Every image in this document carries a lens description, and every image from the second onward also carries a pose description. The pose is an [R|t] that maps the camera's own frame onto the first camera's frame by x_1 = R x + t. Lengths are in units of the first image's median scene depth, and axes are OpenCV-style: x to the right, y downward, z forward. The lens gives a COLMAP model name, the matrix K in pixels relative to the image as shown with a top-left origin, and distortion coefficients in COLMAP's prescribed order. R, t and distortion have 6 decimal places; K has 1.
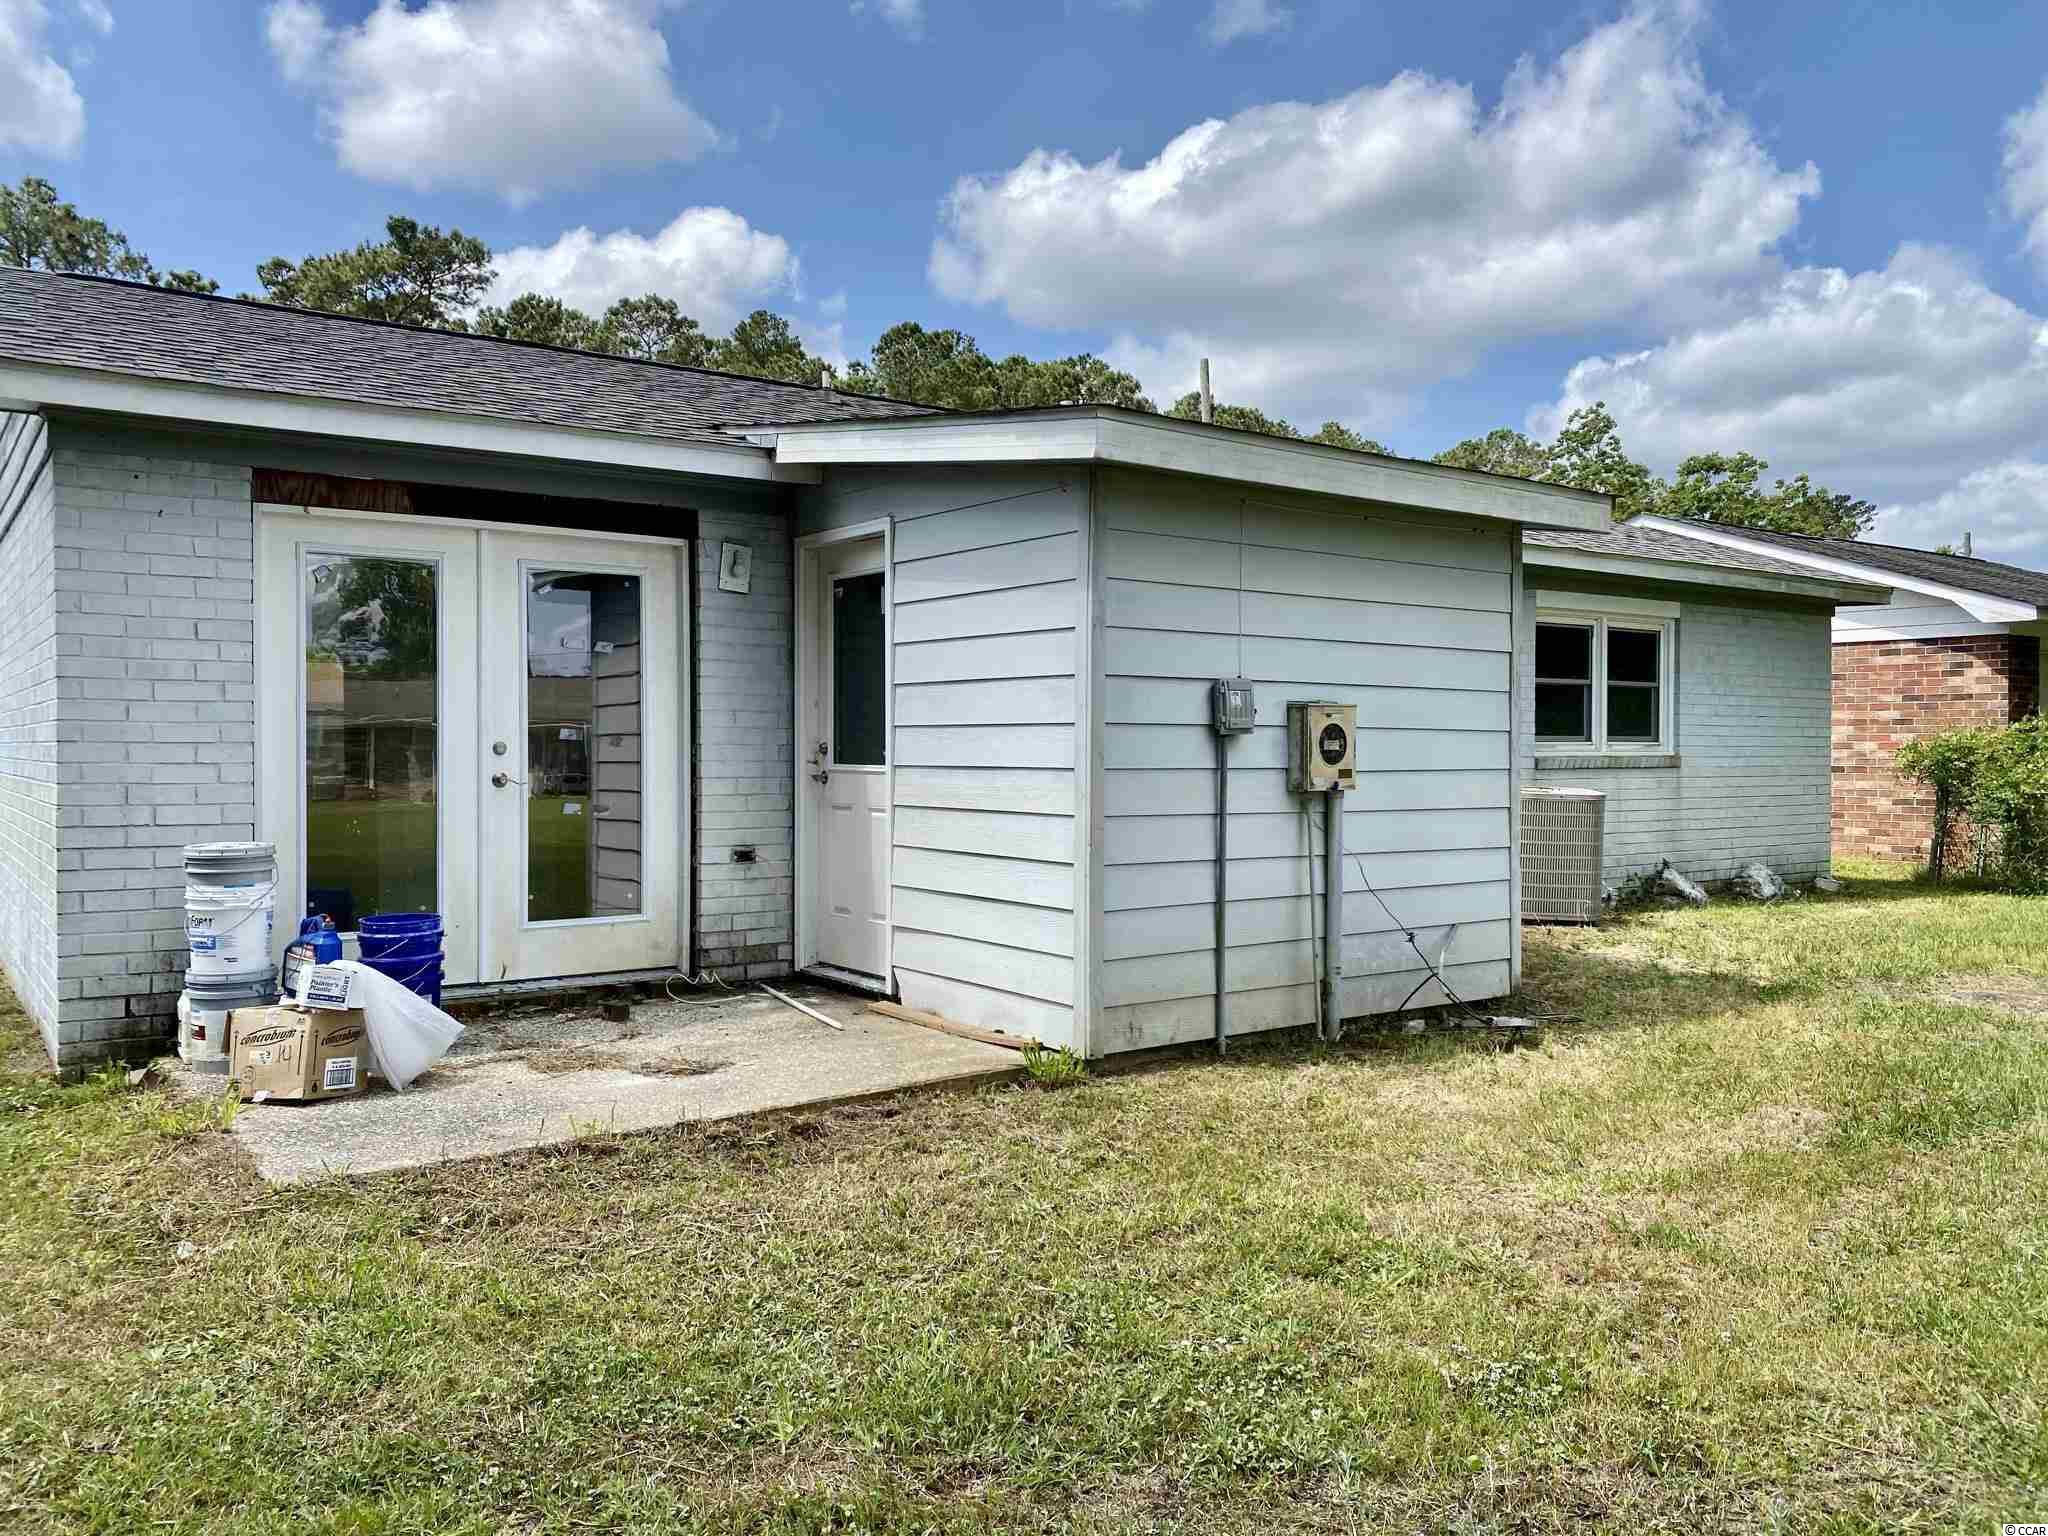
lens RADIAL K [[1590.2, 0, 1024.0], [0, 1590.2, 768.0], [0, 0, 1]] dist [0.005268, -0.025902]
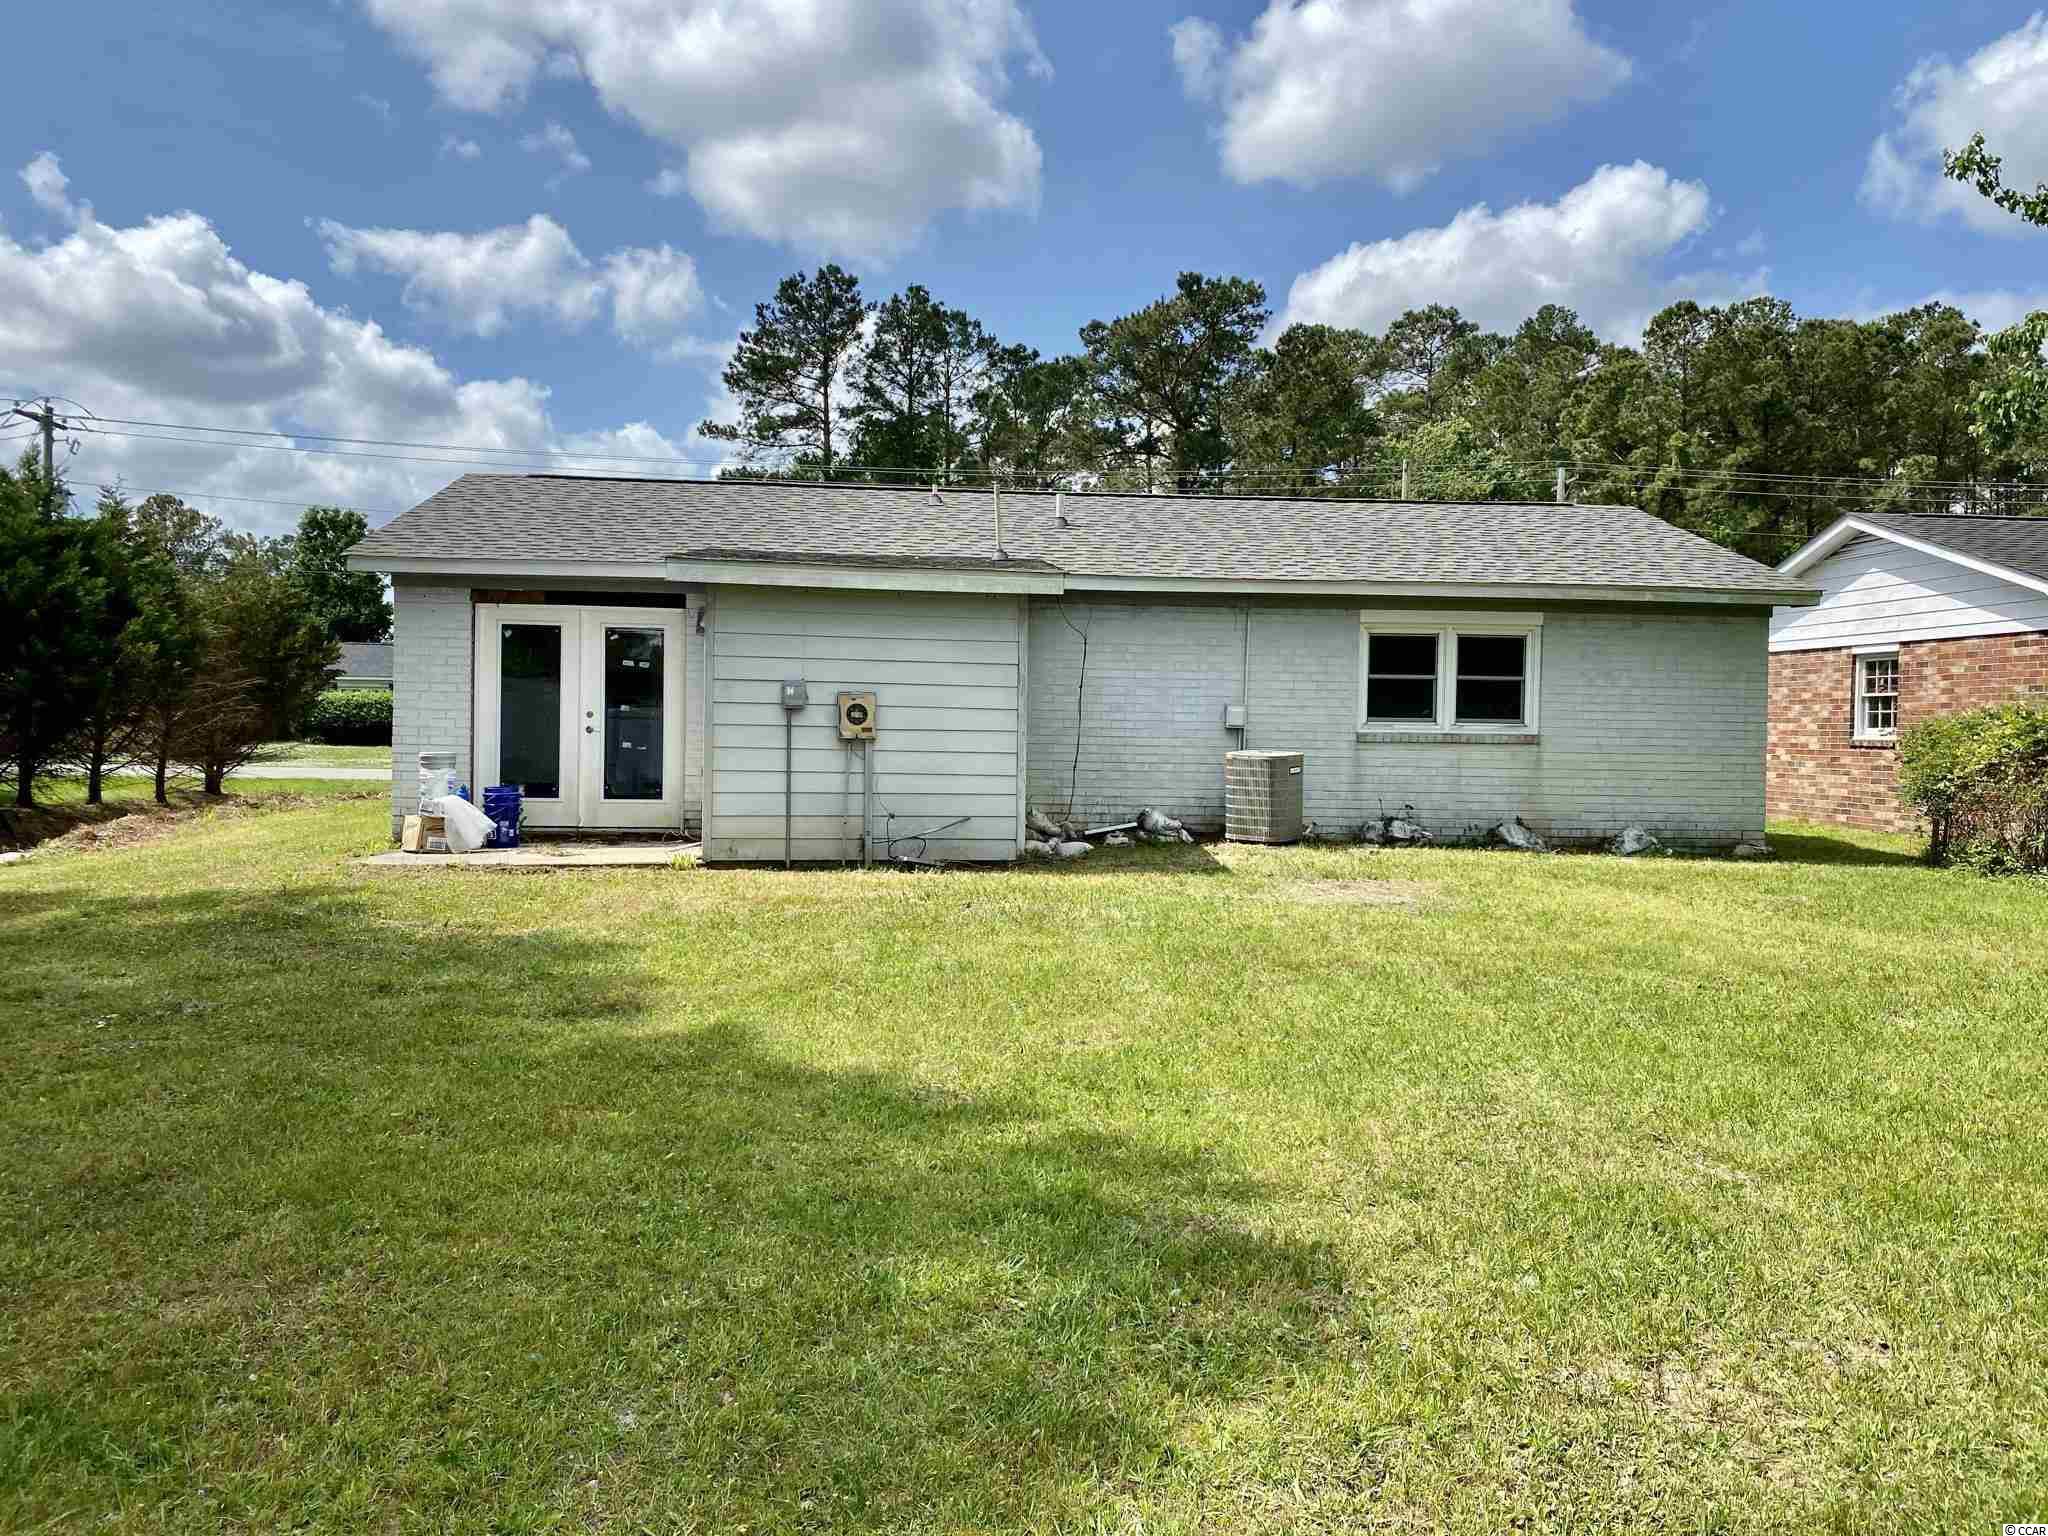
lens RADIAL K [[1590.2, 0, 1024.0], [0, 1590.2, 768.0], [0, 0, 1]] dist [0.005268, -0.025902]
pose [[0.849307, 0.025745, -0.527272, 0.730813], [-0.022211, 0.999668, 0.013035, 0.010834], [0.527432, 0.000641, 0.849597, -0.278225]]
